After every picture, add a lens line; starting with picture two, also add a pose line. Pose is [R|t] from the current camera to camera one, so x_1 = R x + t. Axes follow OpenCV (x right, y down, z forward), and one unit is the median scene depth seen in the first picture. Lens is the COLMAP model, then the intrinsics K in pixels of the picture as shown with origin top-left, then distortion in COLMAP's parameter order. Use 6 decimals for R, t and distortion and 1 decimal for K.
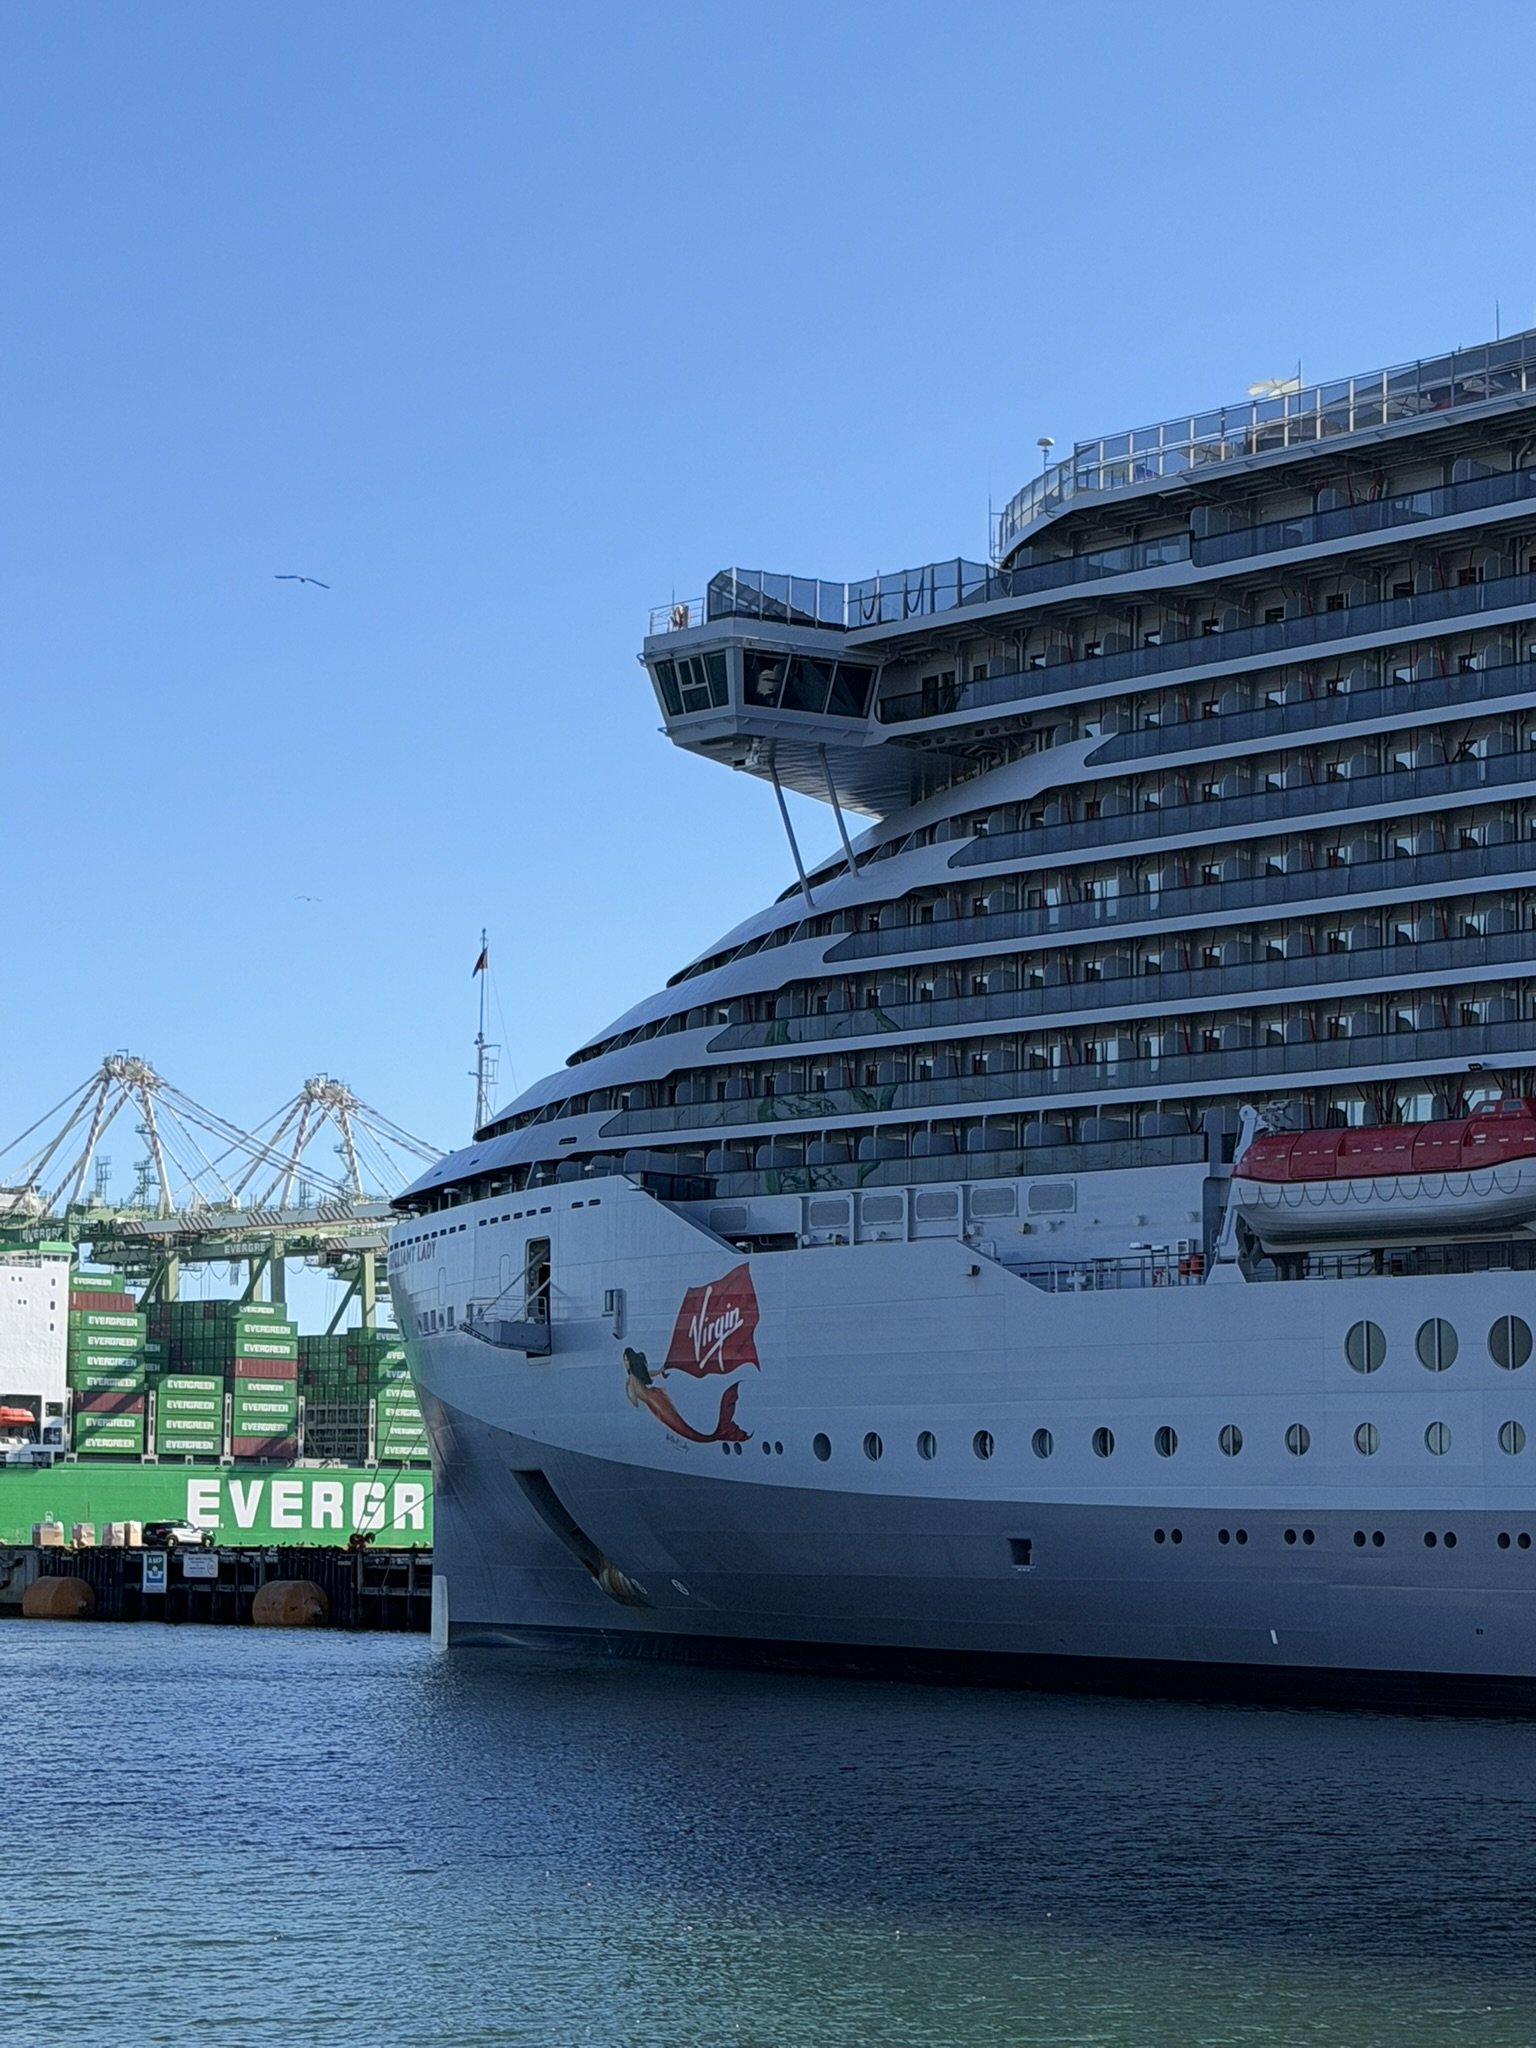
lens RADIAL K [[4242.0, 0, 767.5], [0, 4242.0, 1026.6], [0, 0, 1]] dist [0.076559, 0.000000]
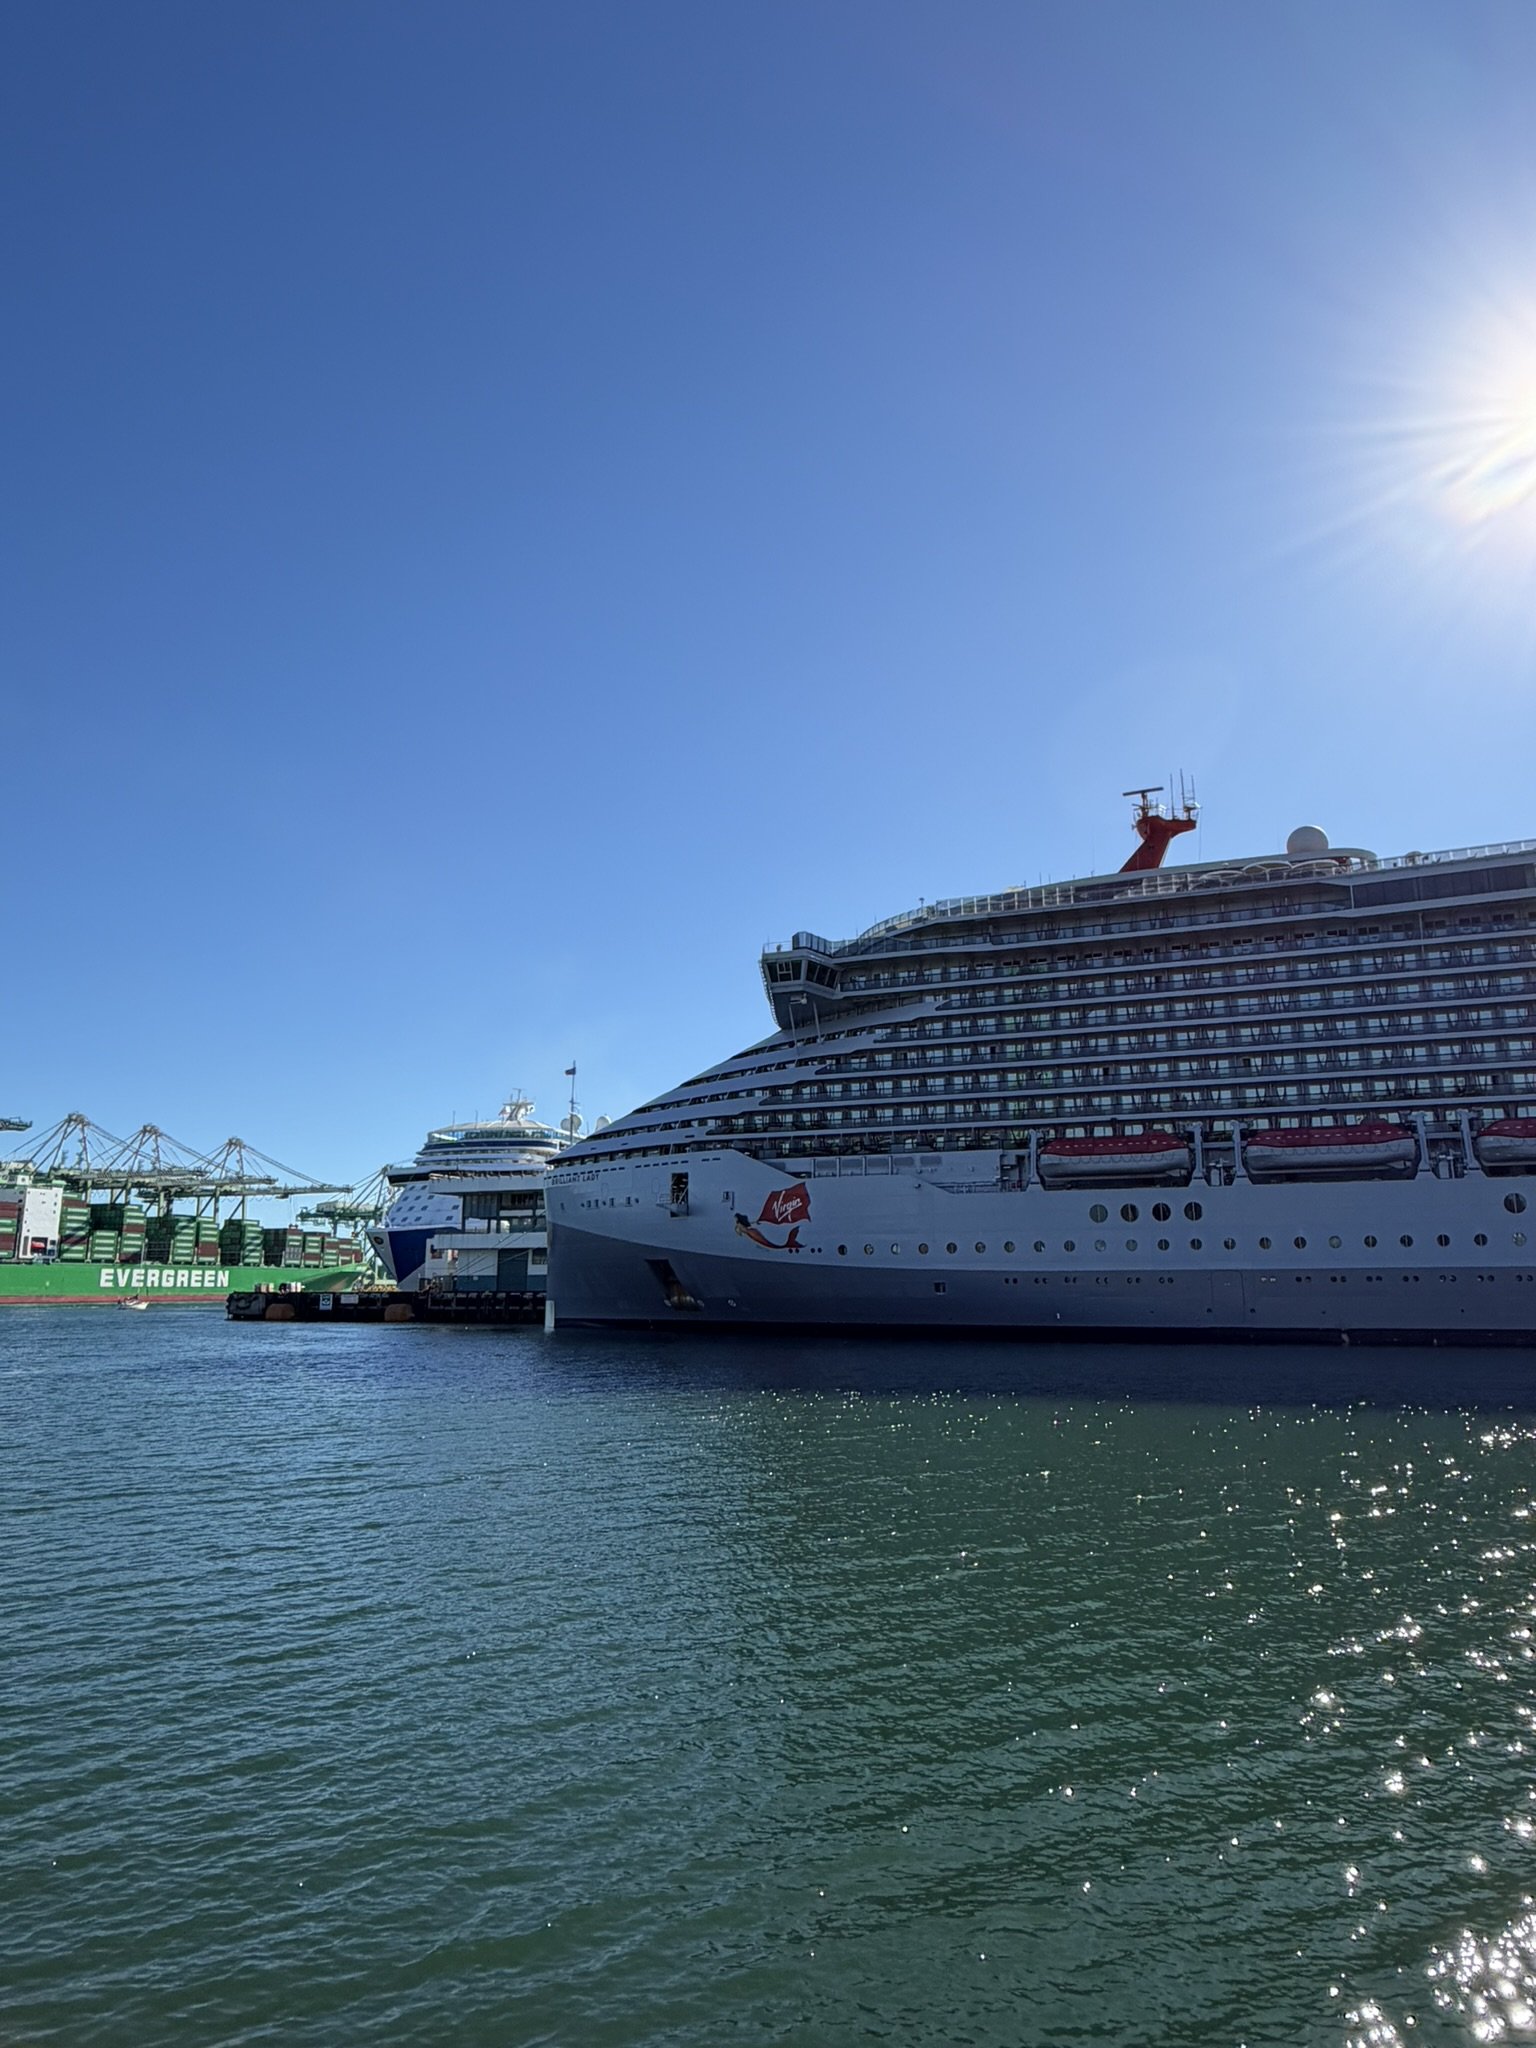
lens RADIAL K [[1249.3, 0, 768.6], [0, 1249.3, 1018.2], [0, 0, 1]] dist [-0.002479, 0.000046]
pose [[0.899917, 0.080036, 0.428653, -0.344595], [-0.040609, 0.994122, -0.100363, 0.029299], [-0.434166, 0.072911, 0.897878, 0.252268]]
